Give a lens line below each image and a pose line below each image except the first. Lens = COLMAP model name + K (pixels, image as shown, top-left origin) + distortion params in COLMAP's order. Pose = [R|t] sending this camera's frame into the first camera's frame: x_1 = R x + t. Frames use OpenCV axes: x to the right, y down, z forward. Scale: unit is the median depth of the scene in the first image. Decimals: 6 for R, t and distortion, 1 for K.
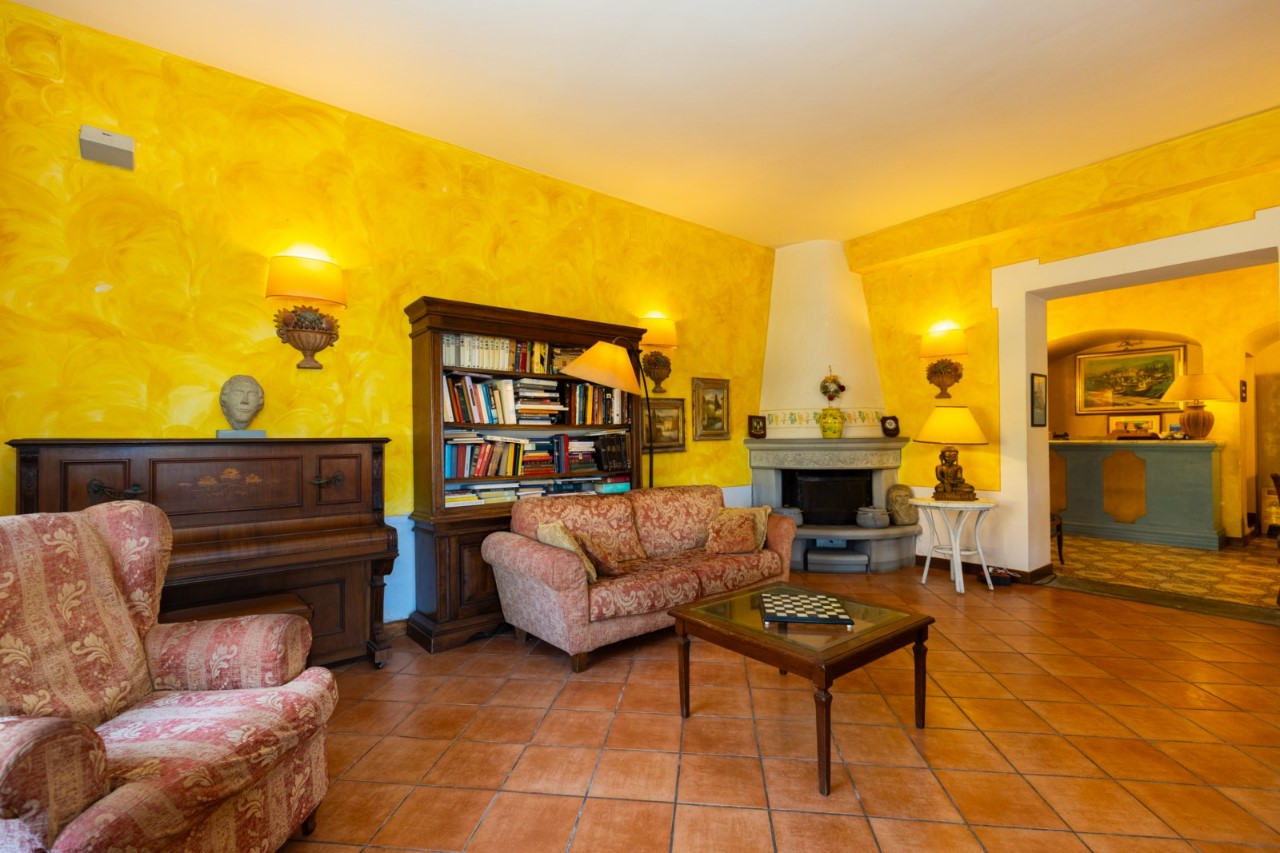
lens RADIAL K [[574.5, 0, 639.9], [0, 574.5, 435.9], [0, 0, 1]] dist [0.009743, -0.001327]
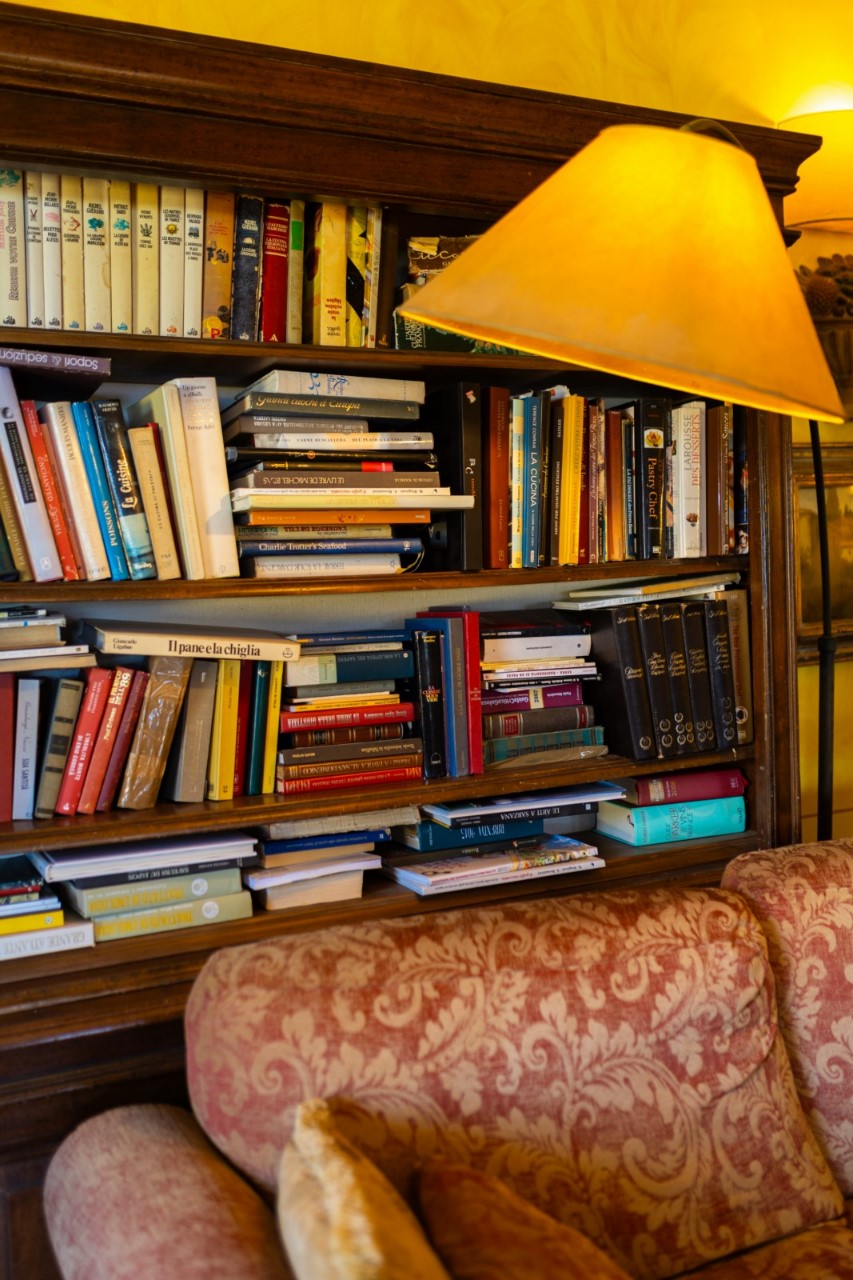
lens RADIAL K [[1214.0, 0, 429.2], [0, 1214.0, 638.3], [0, 0, 1]] dist [0.005190, 0.000000]
pose [[0.973754, -0.003717, -0.227575, -0.035132], [0.021274, 0.996976, 0.074745, -0.030921], [0.226609, -0.077625, 0.970888, 0.559240]]
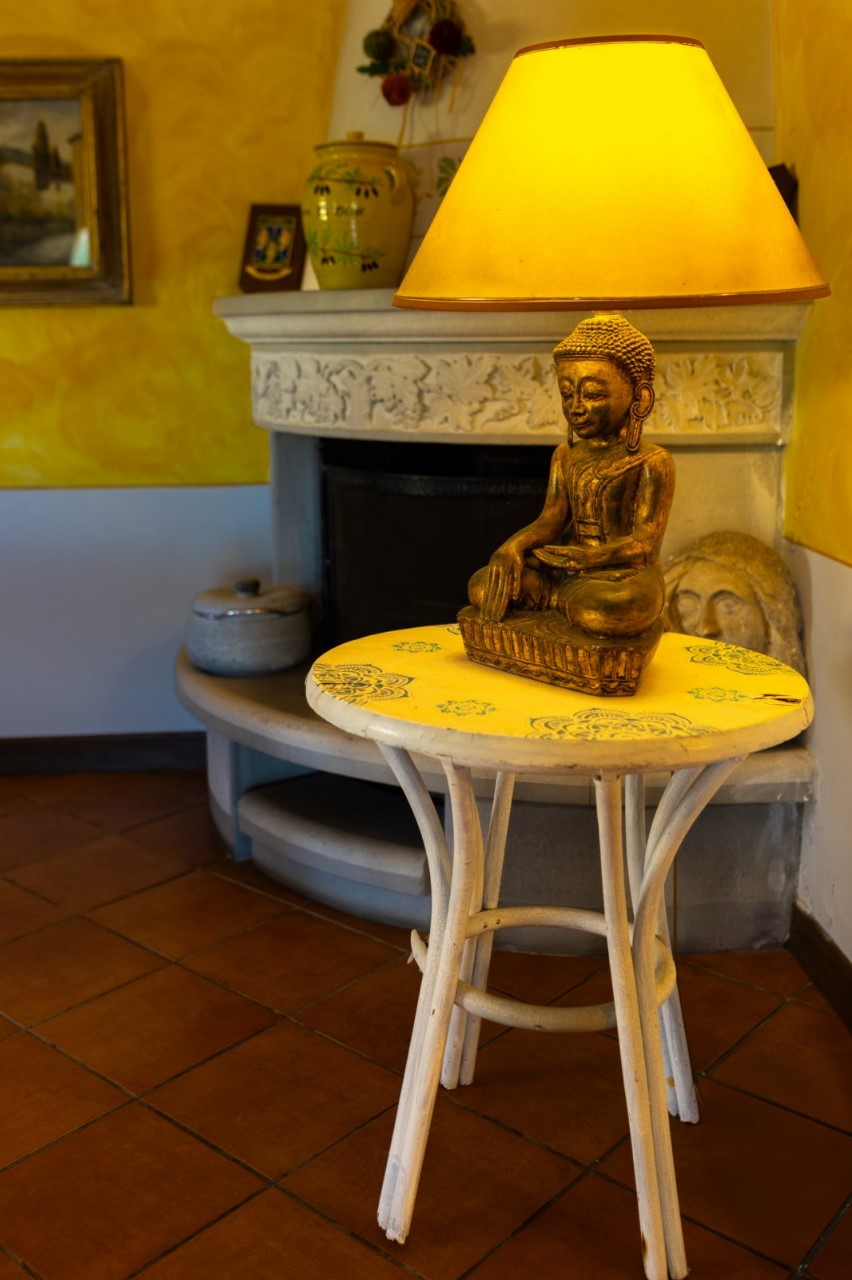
lens RADIAL K [[1214.0, 0, 422.4], [0, 1214.0, 638.4], [0, 0, 1]] dist [0.005190, 0.000000]
pose [[0.818092, 0.141262, -0.557467, 0.860765], [-0.000925, 0.969684, 0.244361, 0.026930], [0.575086, -0.199394, 0.793422, 0.872320]]
